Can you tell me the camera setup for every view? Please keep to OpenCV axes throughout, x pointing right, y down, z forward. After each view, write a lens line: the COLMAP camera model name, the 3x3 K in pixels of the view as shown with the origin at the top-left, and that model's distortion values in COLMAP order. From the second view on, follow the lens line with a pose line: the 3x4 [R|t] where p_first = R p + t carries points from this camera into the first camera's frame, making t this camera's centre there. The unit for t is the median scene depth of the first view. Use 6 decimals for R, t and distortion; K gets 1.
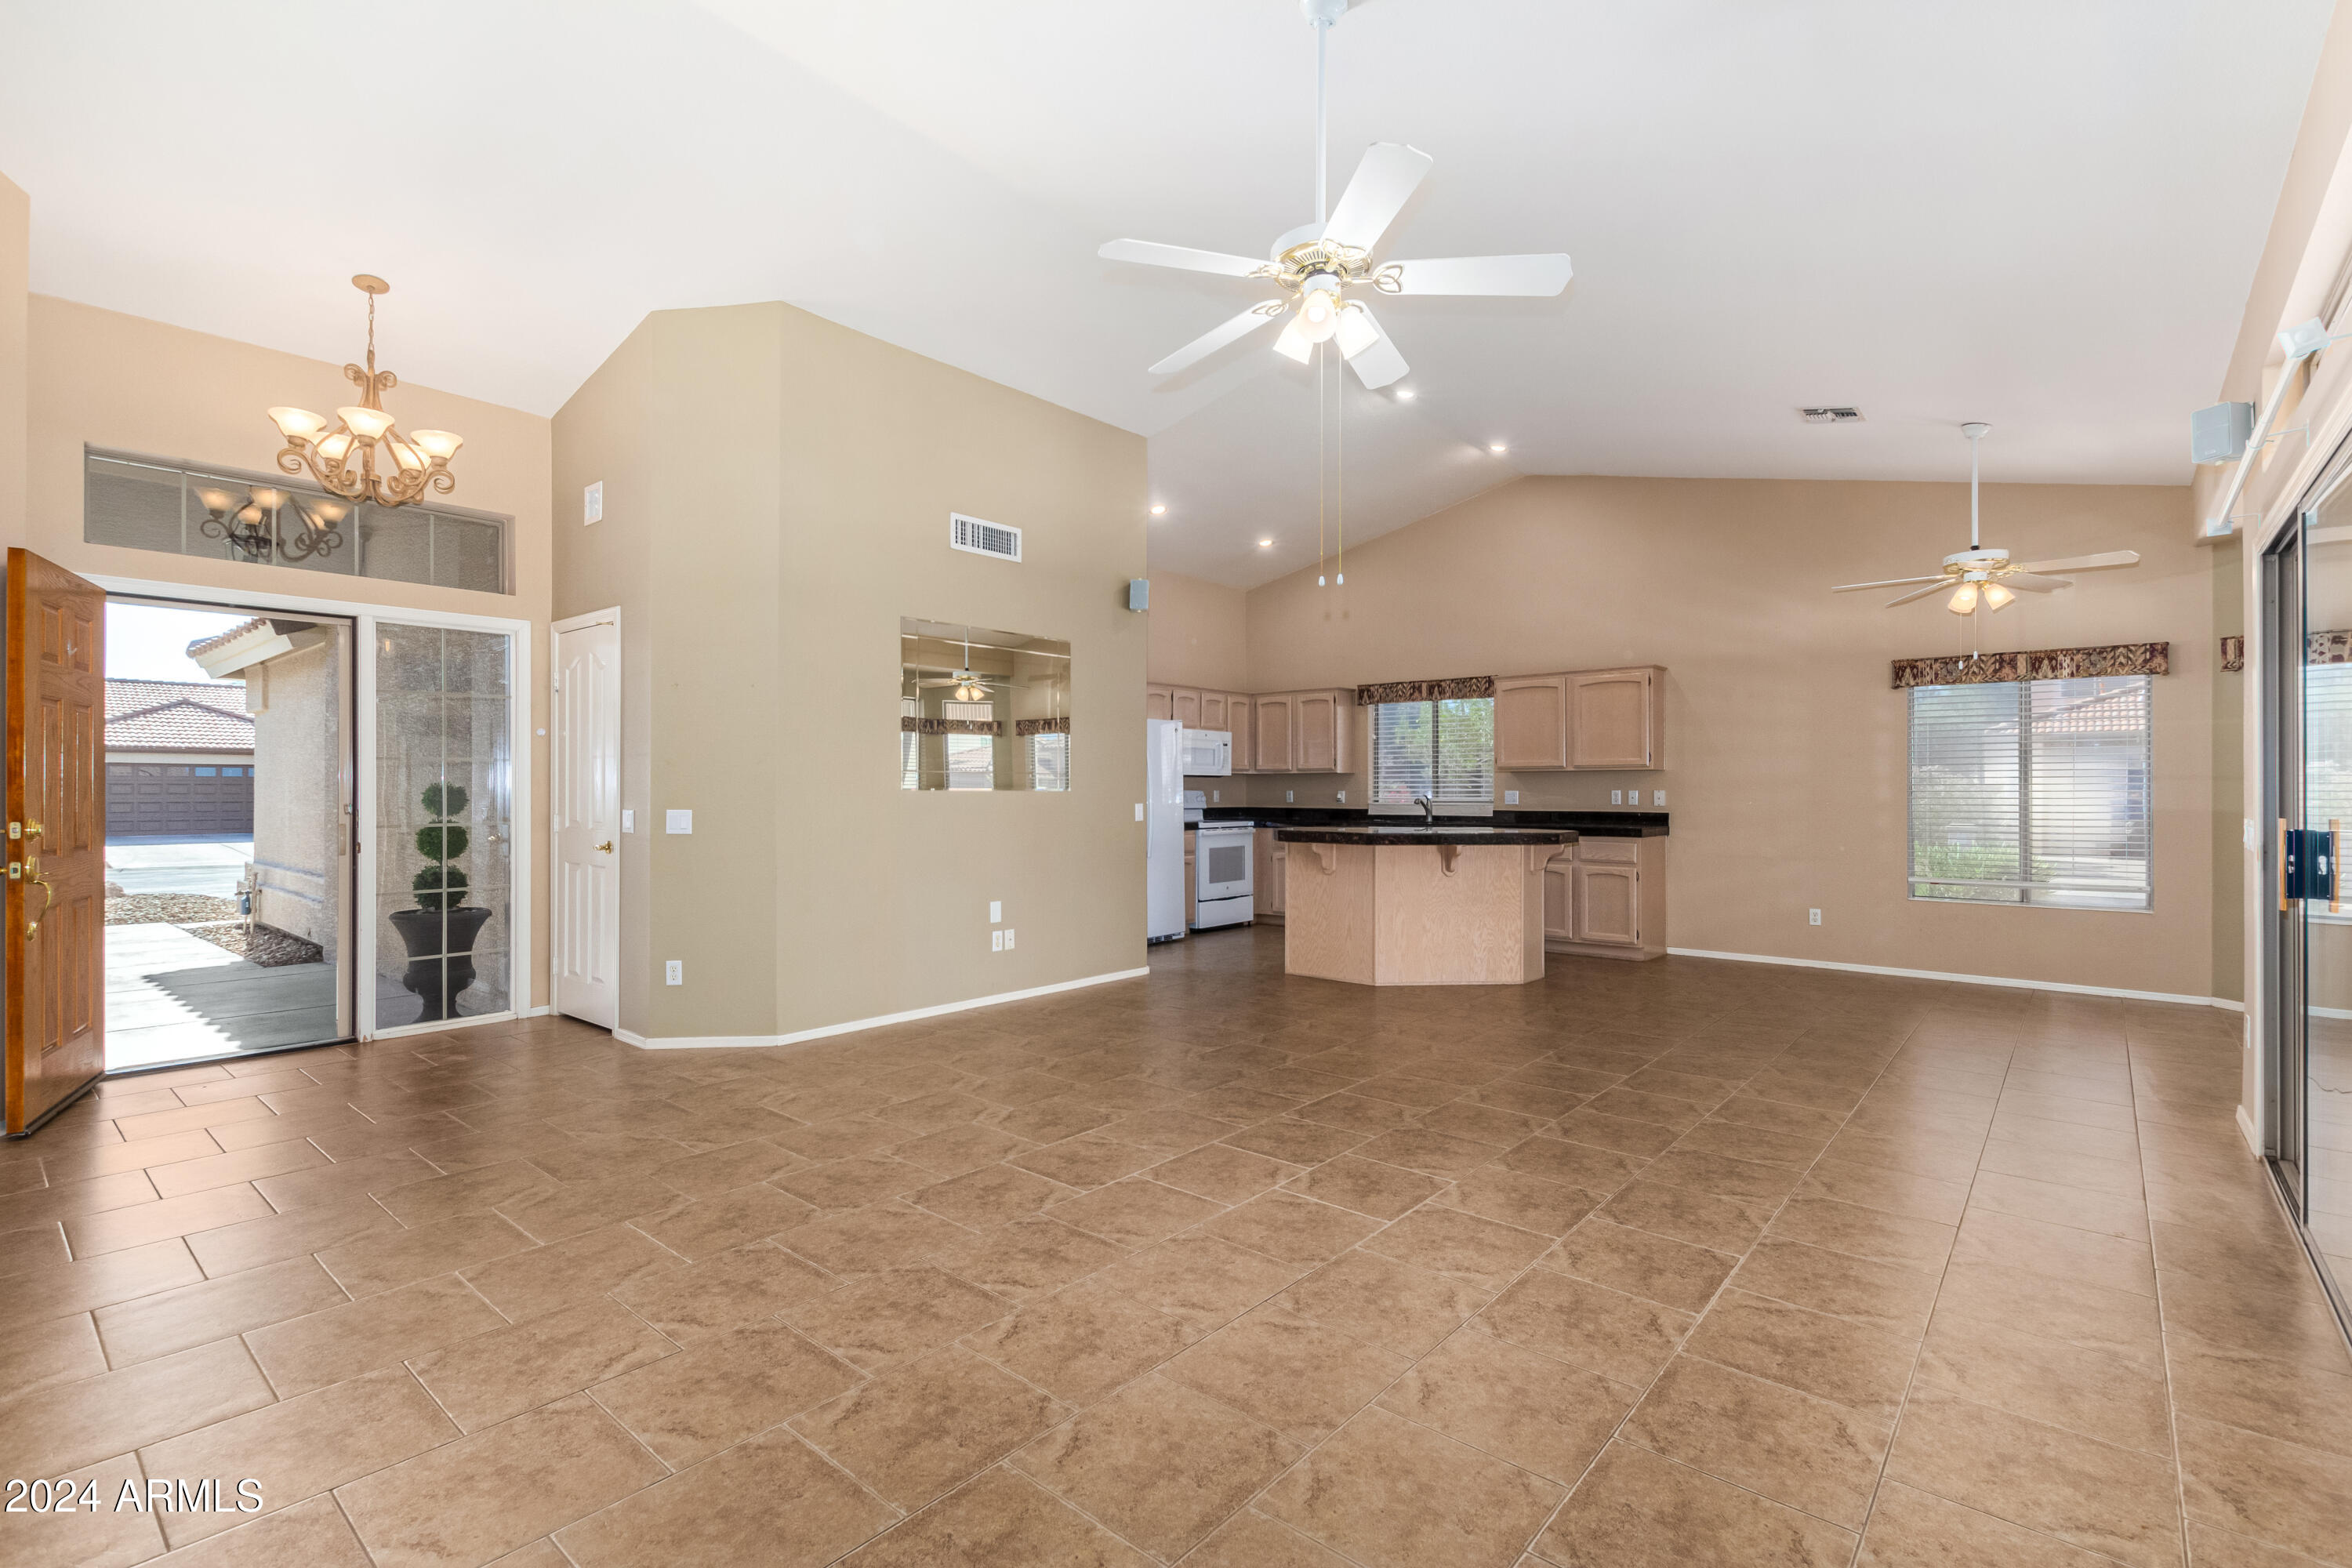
lens RADIAL K [[1093.8, 0, 1191.5], [0, 1093.8, 777.7], [0, 0, 1]] dist [0.001671, -0.000562]
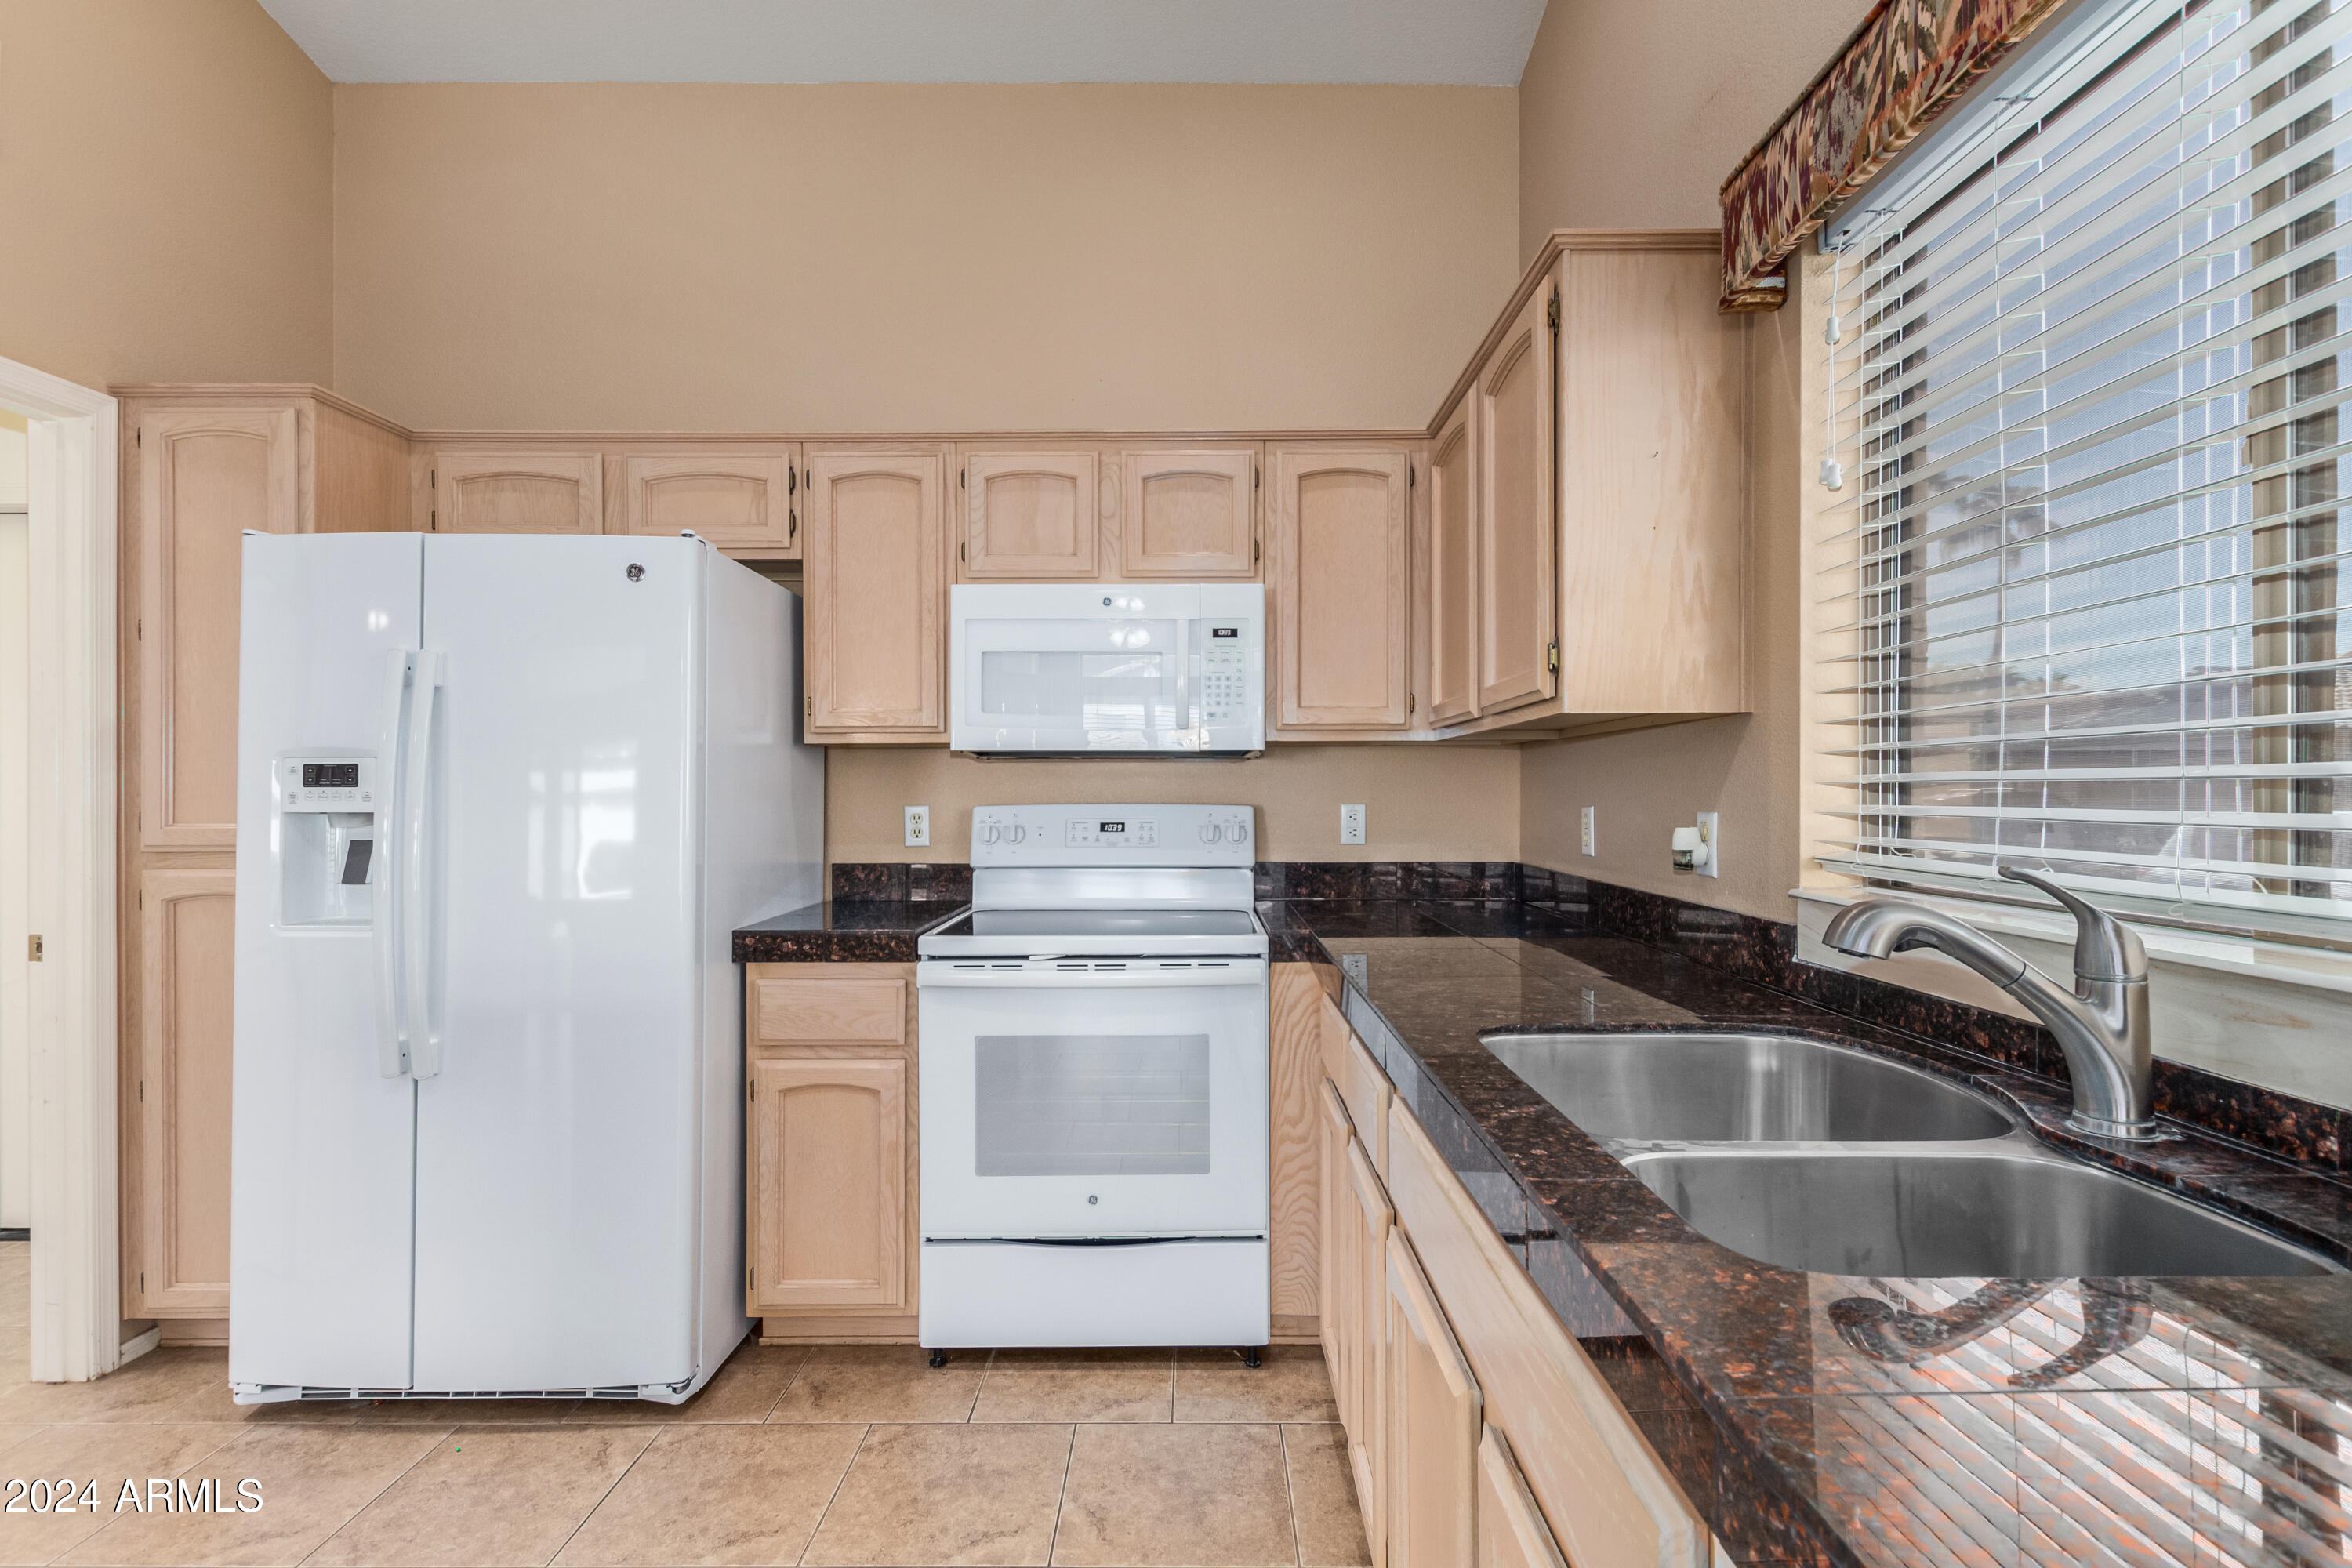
lens RADIAL K [[1093.8, 0, 1191.5], [0, 1093.8, 777.7], [0, 0, 1]] dist [0.001671, -0.000562]
pose [[0.646661, -0.007351, -0.762742, 0.231693], [0.007866, 0.999965, -0.002967, 0.005648], [0.762737, -0.004081, 0.646696, 0.836464]]
